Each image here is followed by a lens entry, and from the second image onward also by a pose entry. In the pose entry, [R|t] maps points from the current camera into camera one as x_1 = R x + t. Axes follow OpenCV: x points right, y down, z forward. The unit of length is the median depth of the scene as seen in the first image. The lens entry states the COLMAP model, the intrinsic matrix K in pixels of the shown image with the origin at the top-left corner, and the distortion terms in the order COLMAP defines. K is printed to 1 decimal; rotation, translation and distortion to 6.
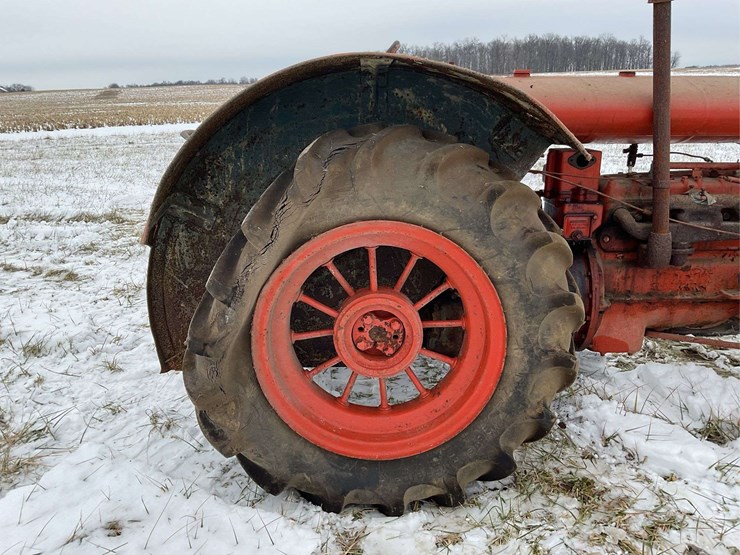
lens RADIAL K [[608.9, 0, 368.4], [0, 608.9, 277.2], [0, 0, 1]] dist [0.072399, -0.131320]
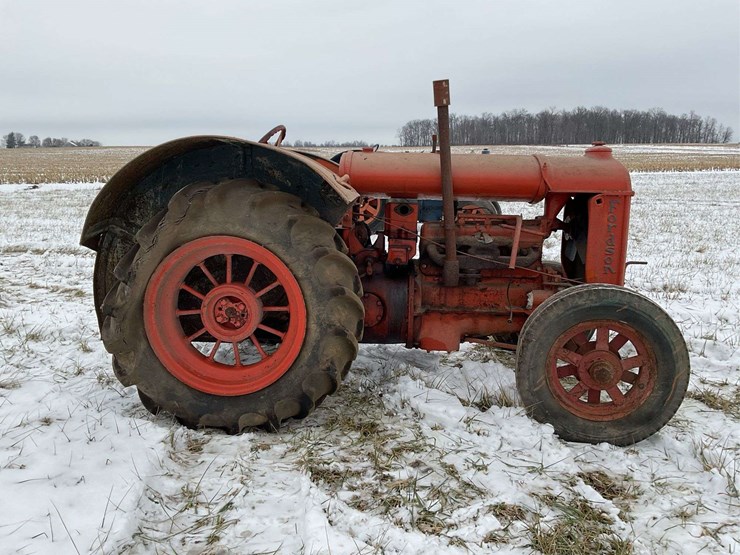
lens RADIAL K [[608.9, 0, 370.0], [0, 608.9, 277.9], [0, 0, 1]] dist [0.072399, -0.131320]
pose [[0.996568, 0.044246, -0.069962, 0.462295], [-0.050852, 0.994115, -0.095652, 0.134600], [0.065318, 0.098882, 0.992953, -0.501847]]
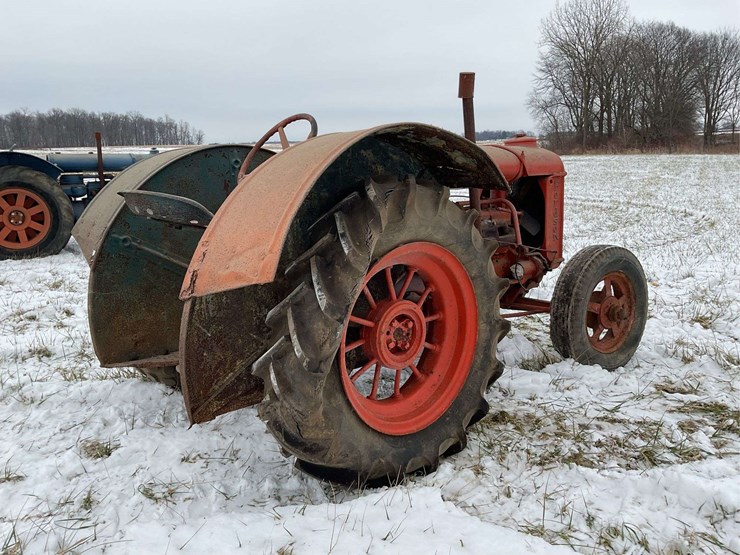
lens RADIAL K [[608.9, 0, 364.4], [0, 608.9, 276.0], [0, 0, 1]] dist [0.072399, -0.131320]
pose [[0.764853, -0.121870, 0.632573, -0.830416], [0.193852, 0.979971, -0.045591, 0.017649], [-0.614347, 0.157496, 0.773158, 0.030062]]
